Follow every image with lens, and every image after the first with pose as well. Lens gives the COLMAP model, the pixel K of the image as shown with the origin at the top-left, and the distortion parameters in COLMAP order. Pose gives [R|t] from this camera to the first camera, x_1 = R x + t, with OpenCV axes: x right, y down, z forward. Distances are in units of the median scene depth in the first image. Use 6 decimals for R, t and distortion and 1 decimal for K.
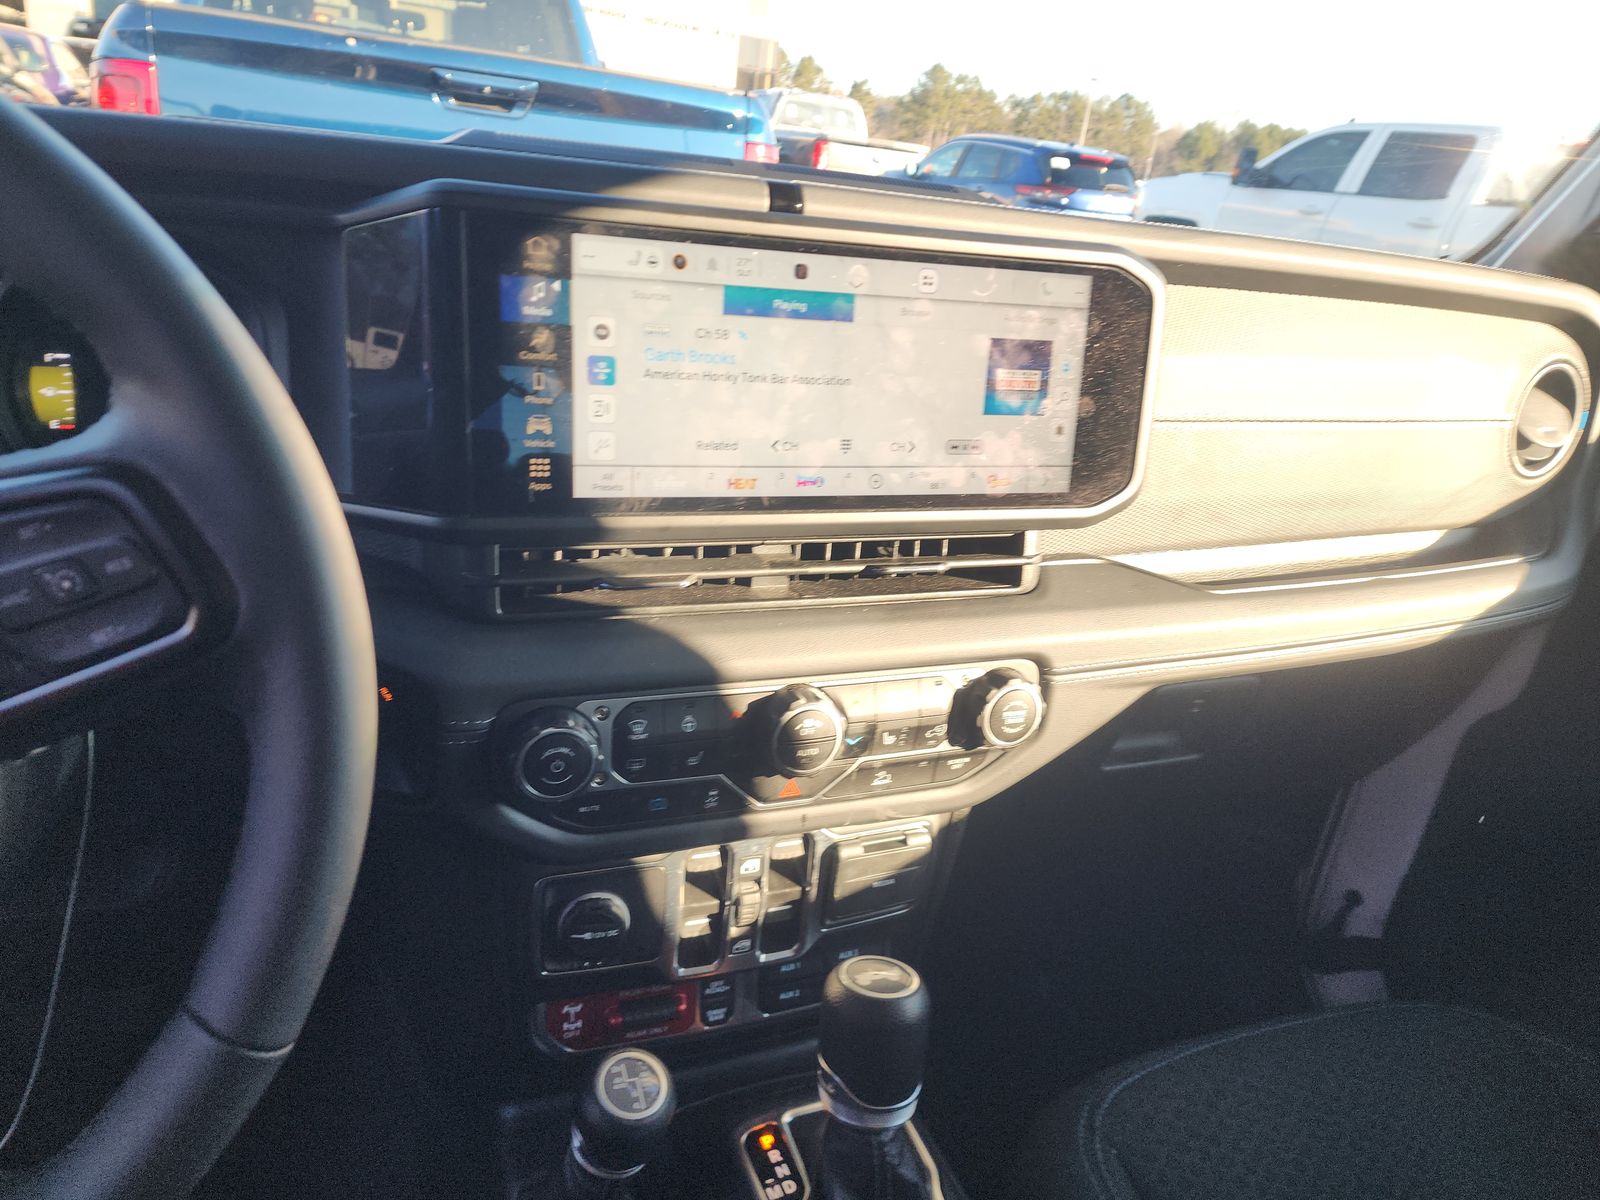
lens RADIAL K [[1079.1, 0, 808.9], [0, 1079.1, 599.8], [0, 0, 1]] dist [0.060281, -0.066199]
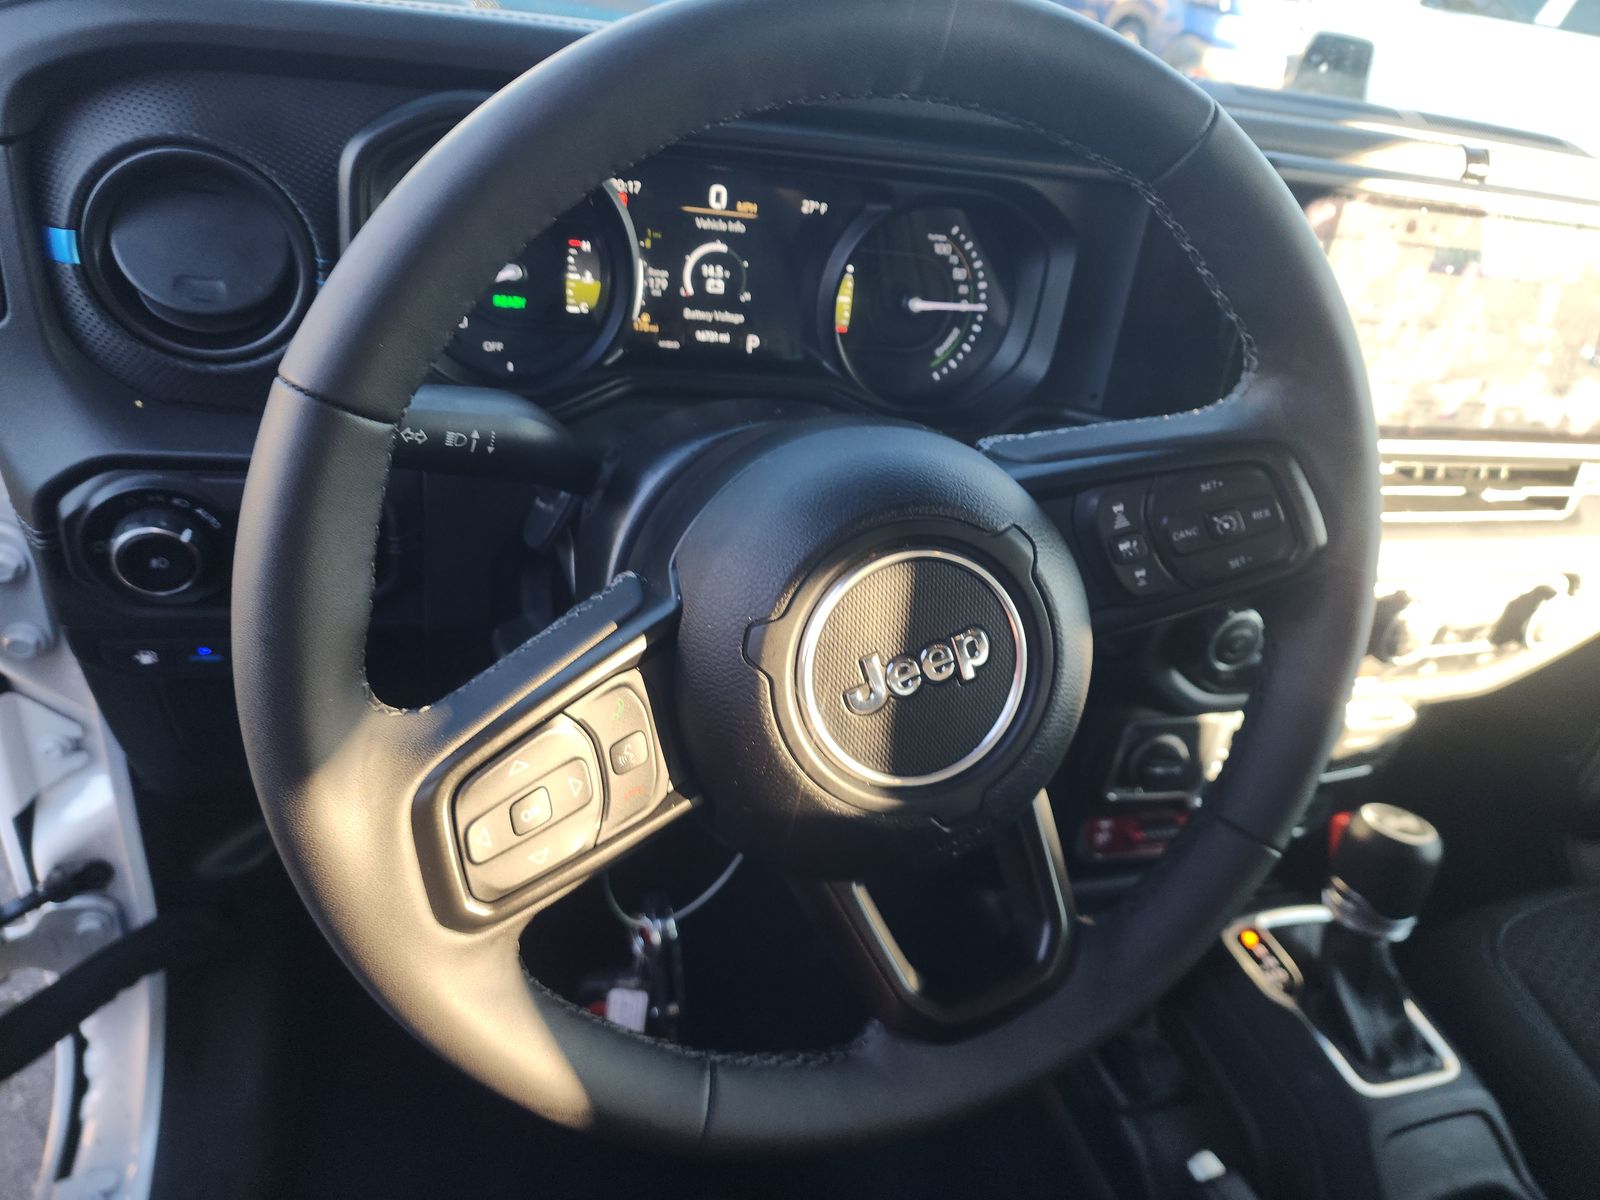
lens RADIAL K [[1079.1, 0, 808.9], [0, 1079.1, 599.8], [0, 0, 1]] dist [0.060281, -0.066199]
pose [[0.995240, 0.085552, -0.046668, -0.563158], [-0.076728, 0.983139, 0.165983, -0.054714], [0.060081, -0.161612, 0.985024, -0.209058]]
